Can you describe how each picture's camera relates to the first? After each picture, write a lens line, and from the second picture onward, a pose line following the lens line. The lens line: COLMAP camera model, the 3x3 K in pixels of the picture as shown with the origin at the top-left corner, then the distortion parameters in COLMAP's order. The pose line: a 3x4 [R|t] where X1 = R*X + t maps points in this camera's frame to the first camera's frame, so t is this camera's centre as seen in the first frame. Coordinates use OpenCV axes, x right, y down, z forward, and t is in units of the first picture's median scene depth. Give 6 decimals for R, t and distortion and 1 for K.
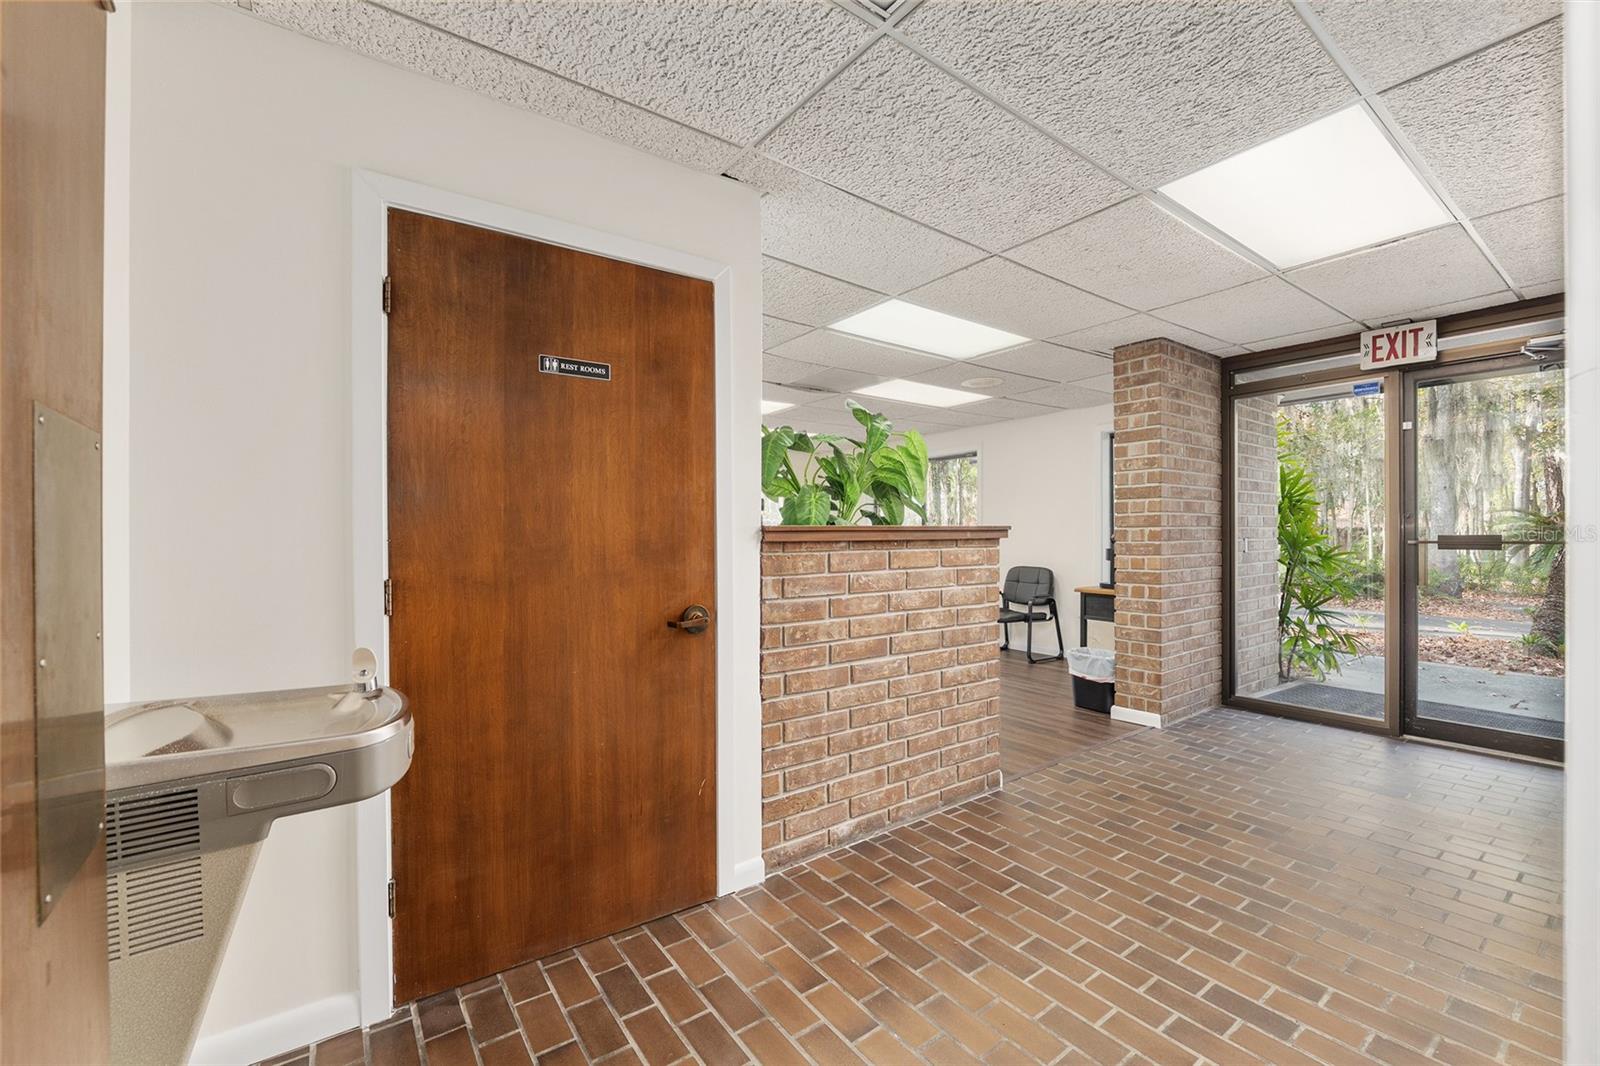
lens RADIAL K [[662.1, 0, 794.7], [0, 662.1, 536.6], [0, 0, 1]] dist [-0.009662, 0.000021]
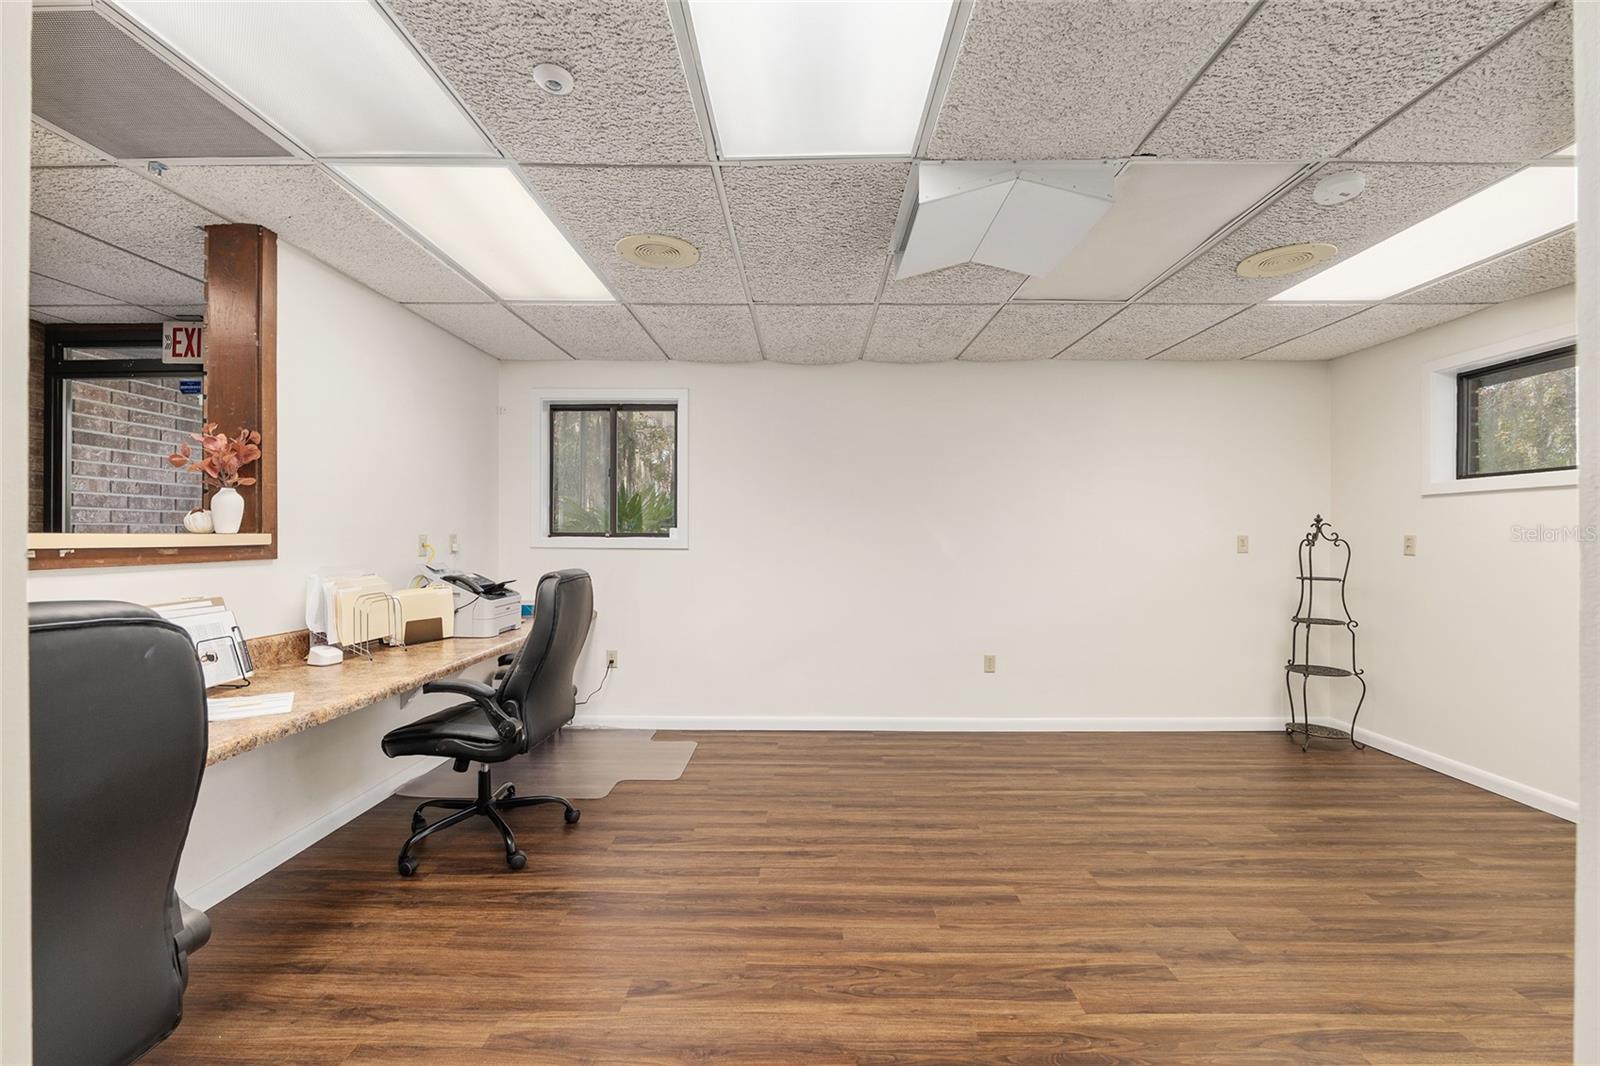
lens RADIAL K [[662.1, 0, 802.2], [0, 662.1, 534.9], [0, 0, 1]] dist [-0.009662, 0.000021]
pose [[0.606752, 0.008611, 0.794845, 0.624050], [-0.000182, 0.999943, -0.010694, -0.010121], [-0.794891, 0.006344, 0.606719, -0.209324]]
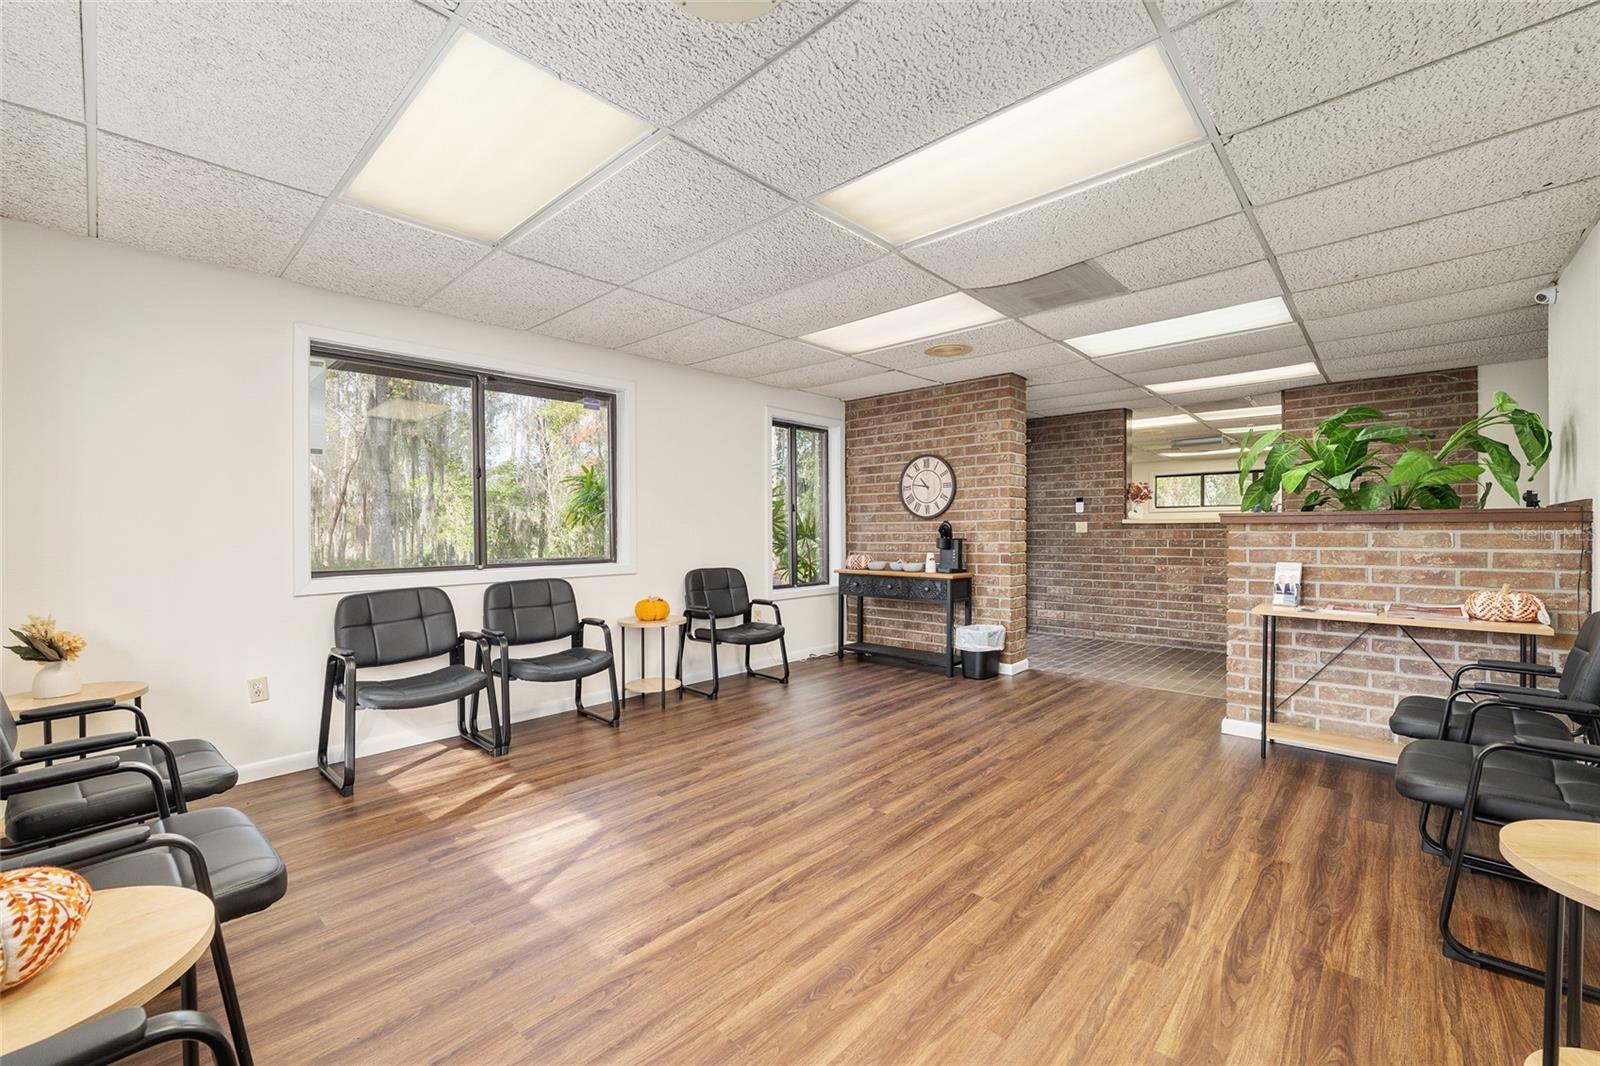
lens RADIAL K [[662.1, 0, 800.2], [0, 662.1, 538.7], [0, 0, 1]] dist [-0.009662, 0.000021]
pose [[-0.201301, -0.005933, 0.979511, -0.659131], [0.010721, 0.999908, 0.008259, 0.007220], [-0.979471, 0.012164, -0.201219, 1.674990]]
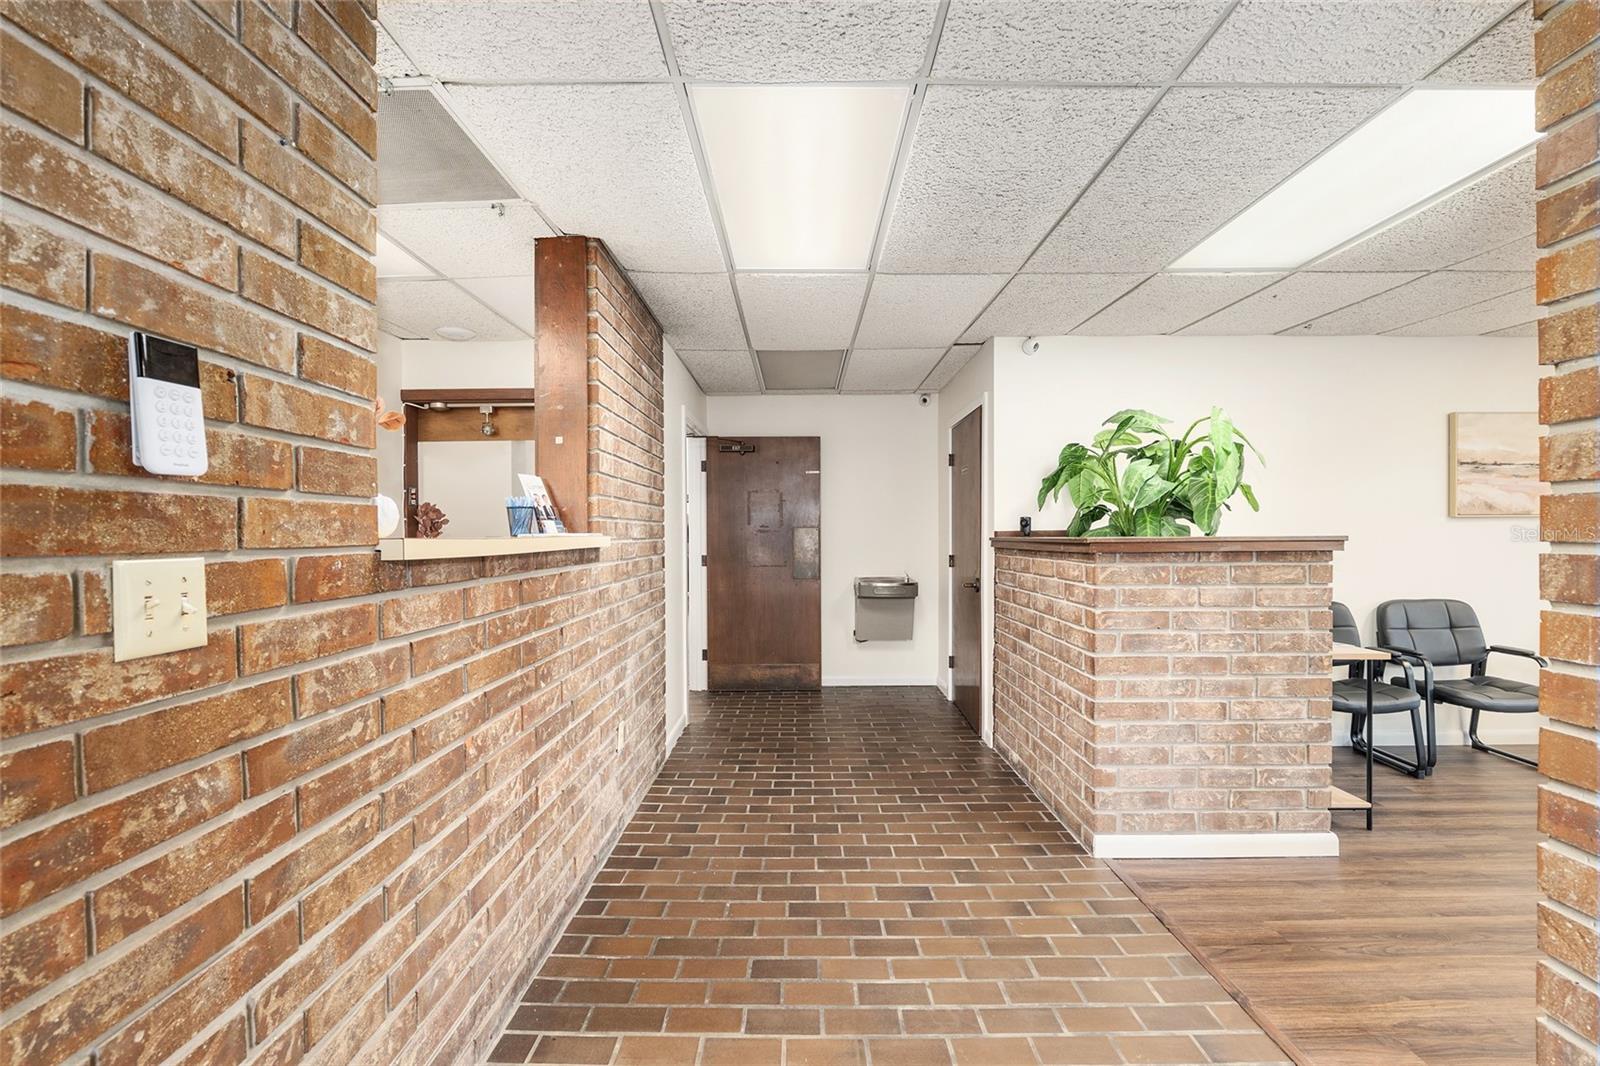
lens RADIAL K [[668.2, 0, 801.6], [0, 668.2, 539.1], [0, 0, 1]] dist [-0.004325, -0.000313]
pose [[-0.589242, 0.014300, -0.807830, 0.892820], [0.006560, 0.999895, 0.012915, -0.020756], [0.807930, 0.002311, -0.589274, 0.895487]]
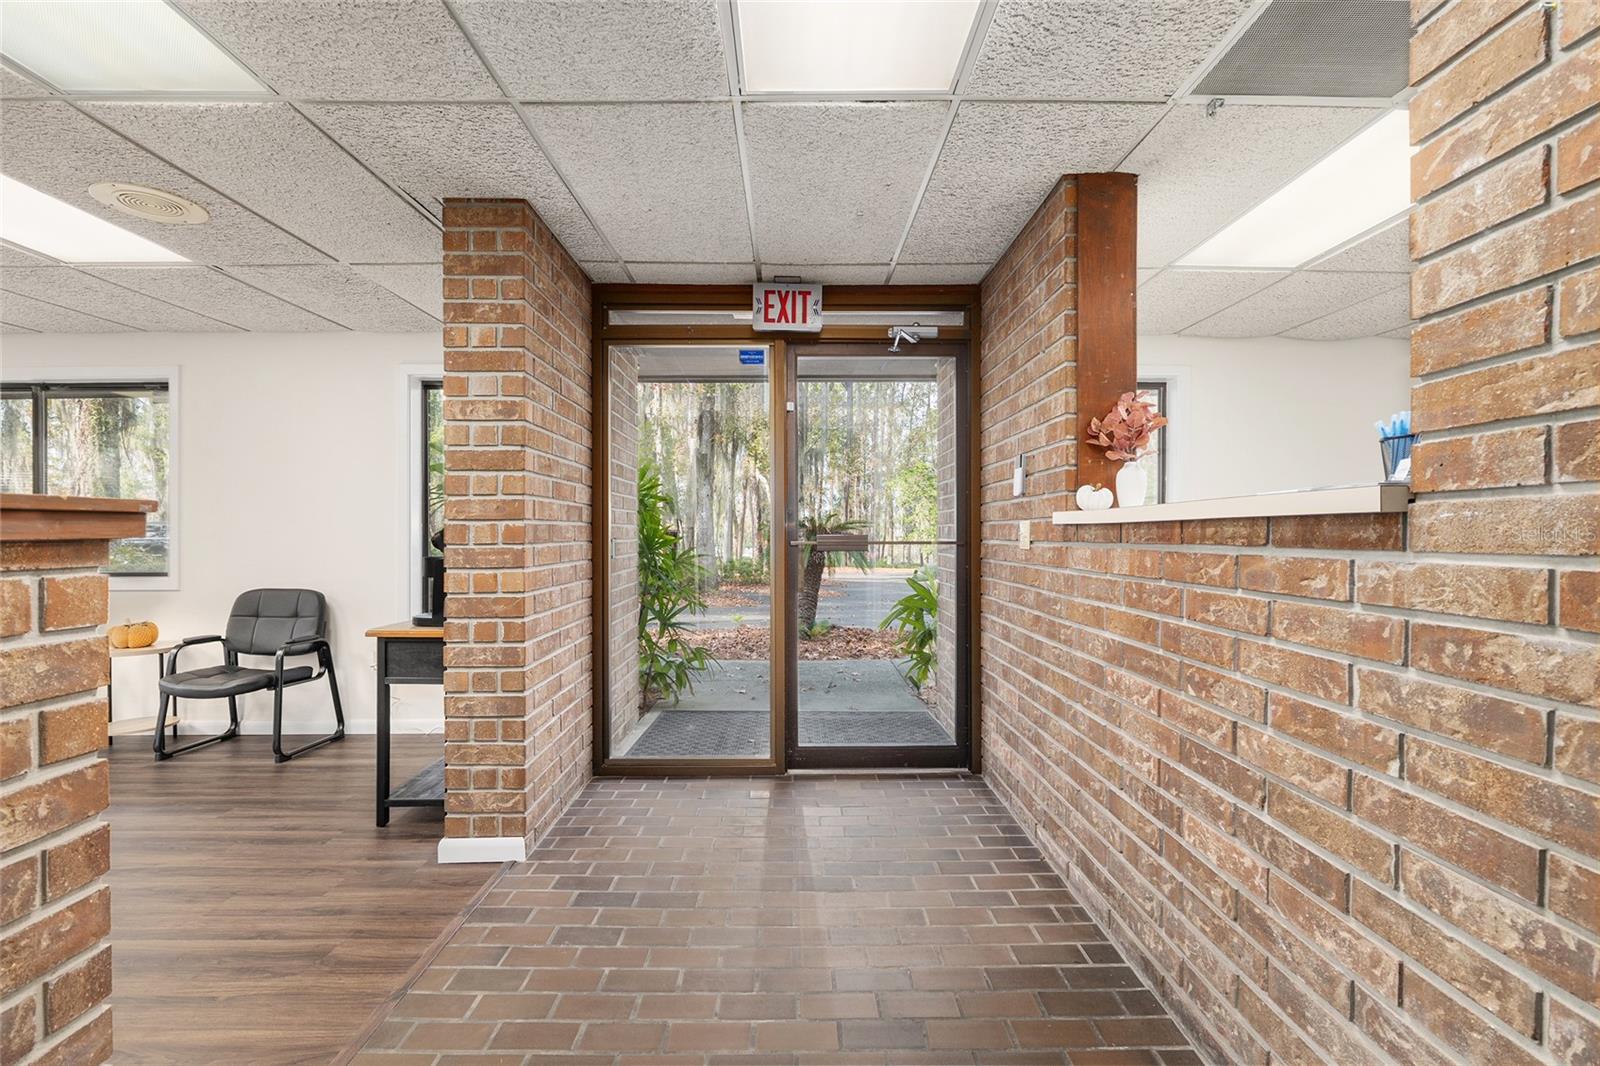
lens RADIAL K [[704.6, 0, 800.3], [0, 704.6, 536.2], [0, 0, 1]] dist [-0.002729, -0.000139]
pose [[0.573149, 0.000709, 0.819451, 0.172153], [0.002613, 0.999993, -0.002693, 0.001970], [-0.819447, 0.003684, 0.573143, 0.419897]]
